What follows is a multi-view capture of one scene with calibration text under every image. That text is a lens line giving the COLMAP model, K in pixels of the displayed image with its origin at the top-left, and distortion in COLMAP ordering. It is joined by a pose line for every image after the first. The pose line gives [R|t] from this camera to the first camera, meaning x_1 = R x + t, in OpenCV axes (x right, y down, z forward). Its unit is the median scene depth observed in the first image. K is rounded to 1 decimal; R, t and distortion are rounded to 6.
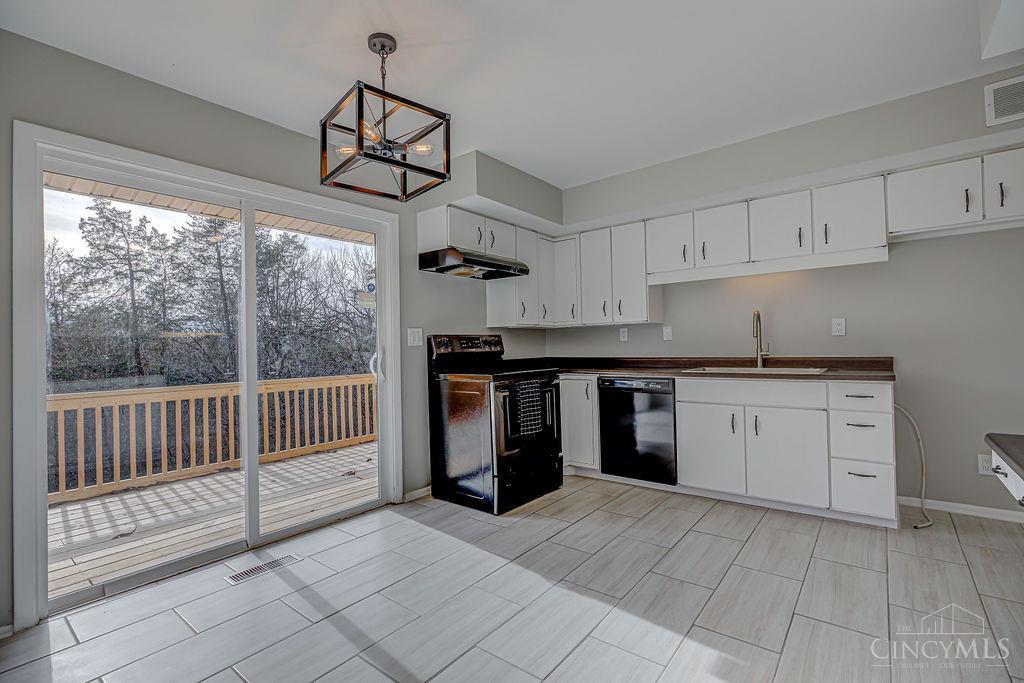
lens RADIAL K [[470.3, 0, 511.9], [0, 470.3, 343.1], [0, 0, 1]] dist [-0.003247, 0.000646]
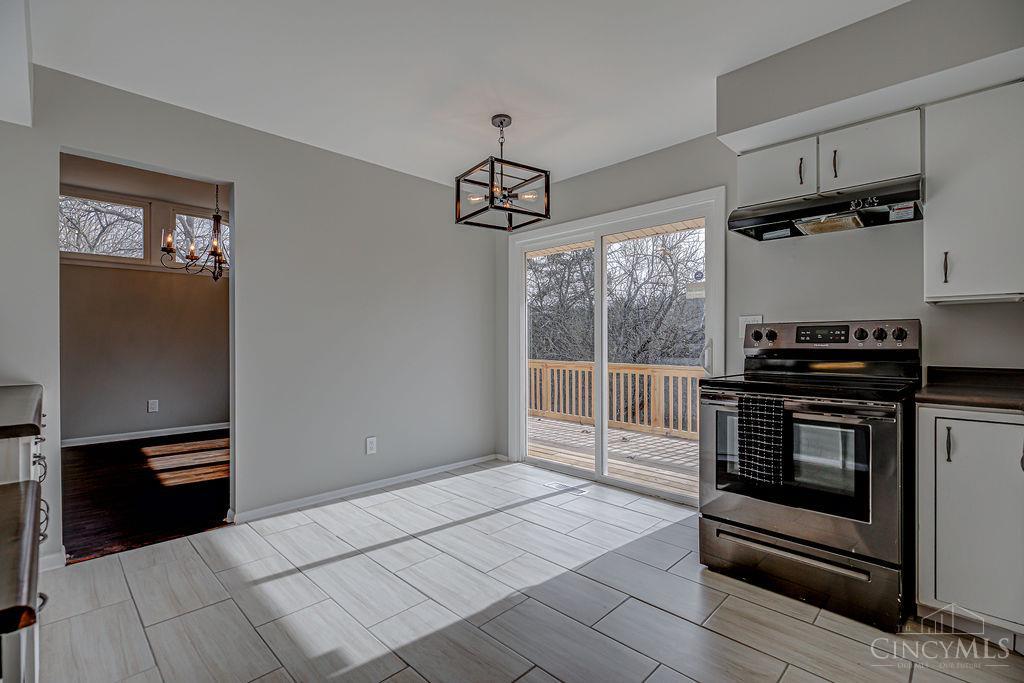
lens RADIAL K [[470.3, 0, 512.8], [0, 470.3, 340.5], [0, 0, 1]] dist [-0.003247, 0.000646]
pose [[-0.113285, 0.024362, -0.993264, 0.593388], [0.010537, 0.999673, 0.023317, -0.012850], [0.993507, -0.007824, -0.113505, 0.630570]]
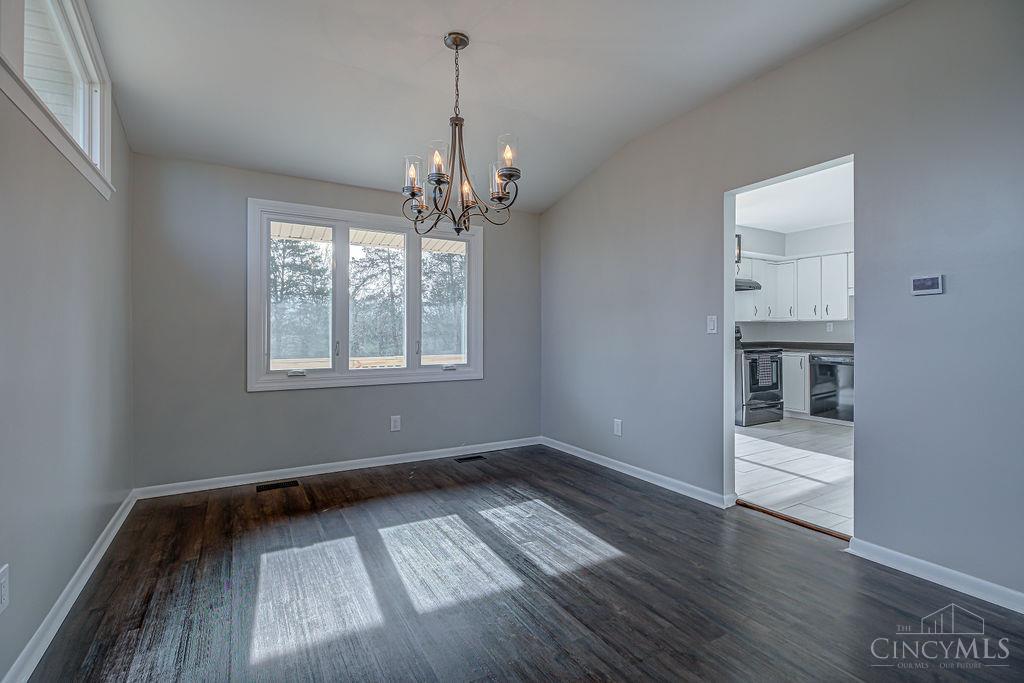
lens RADIAL K [[470.3, 0, 512.8], [0, 470.3, 332.8], [0, 0, 1]] dist [-0.003247, 0.000646]
pose [[0.932287, 0.019834, -0.361176, -0.180824], [-0.014671, 0.999747, 0.017034, -0.013634], [0.361423, -0.010582, 0.932342, -0.842719]]
